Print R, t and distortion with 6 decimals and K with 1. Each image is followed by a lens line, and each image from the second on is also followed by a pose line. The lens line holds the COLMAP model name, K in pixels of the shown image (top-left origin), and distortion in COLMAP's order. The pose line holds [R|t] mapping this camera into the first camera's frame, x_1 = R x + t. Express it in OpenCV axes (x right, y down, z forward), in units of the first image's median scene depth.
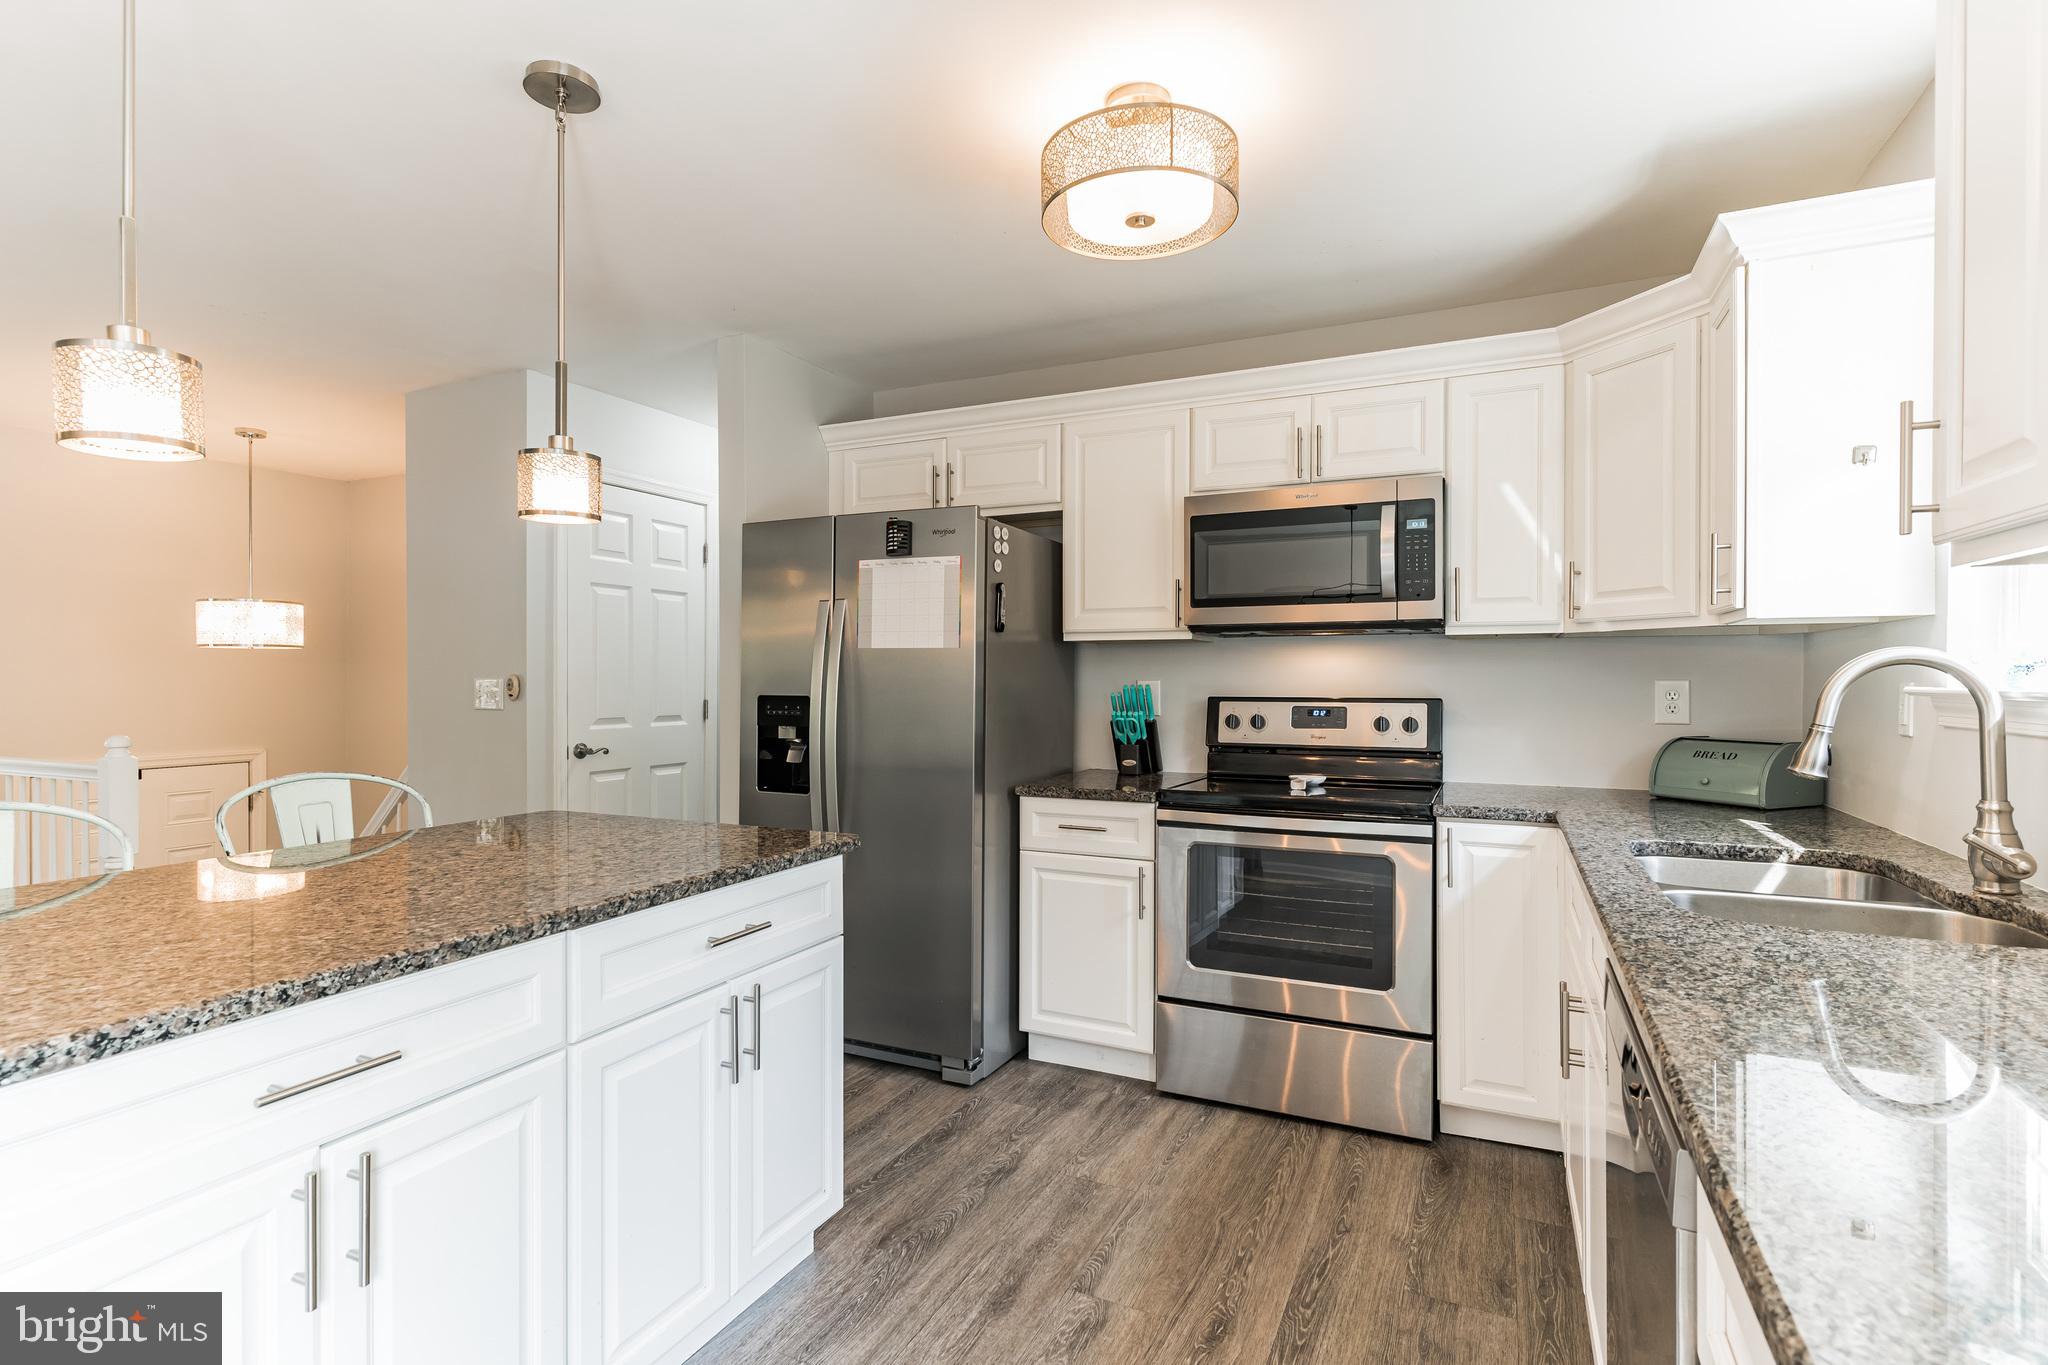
lens RADIAL K [[998.6, 0, 1024.0], [0, 998.6, 682.5], [0, 0, 1]] dist [-0.000123, 0.000042]
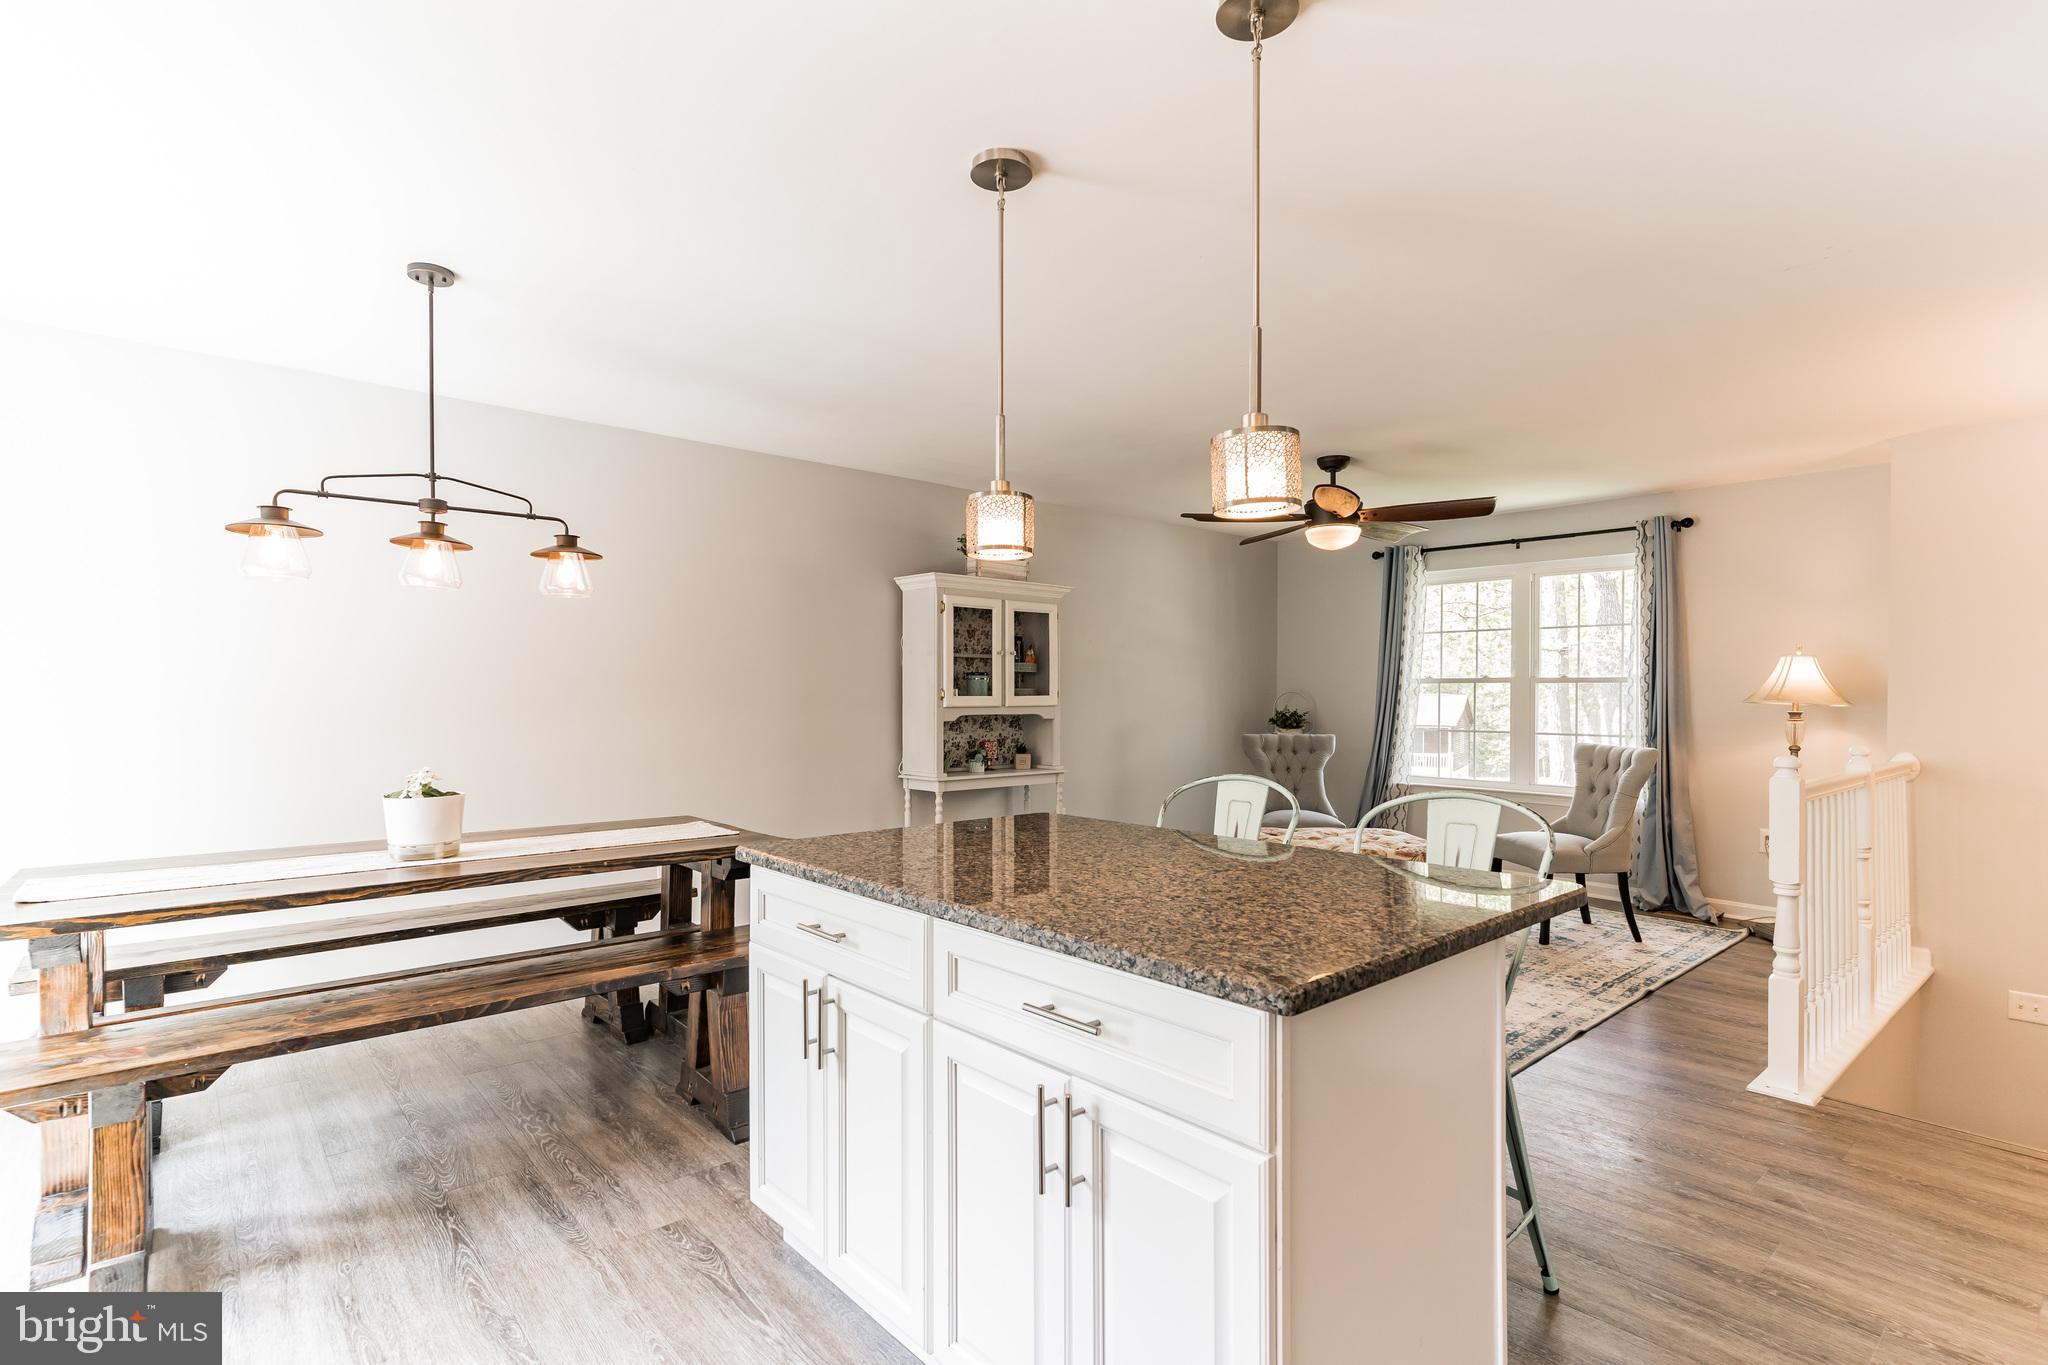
lens RADIAL K [[967.9, 0, 1024.0], [0, 967.9, 682.5], [0, 0, 1]] dist [-0.000922, -0.000068]
pose [[-0.409306, -0.003147, -0.912392, 0.446380], [-0.004857, 0.999987, -0.001270, -0.018673], [0.912384, 0.003912, -0.409316, 1.285982]]
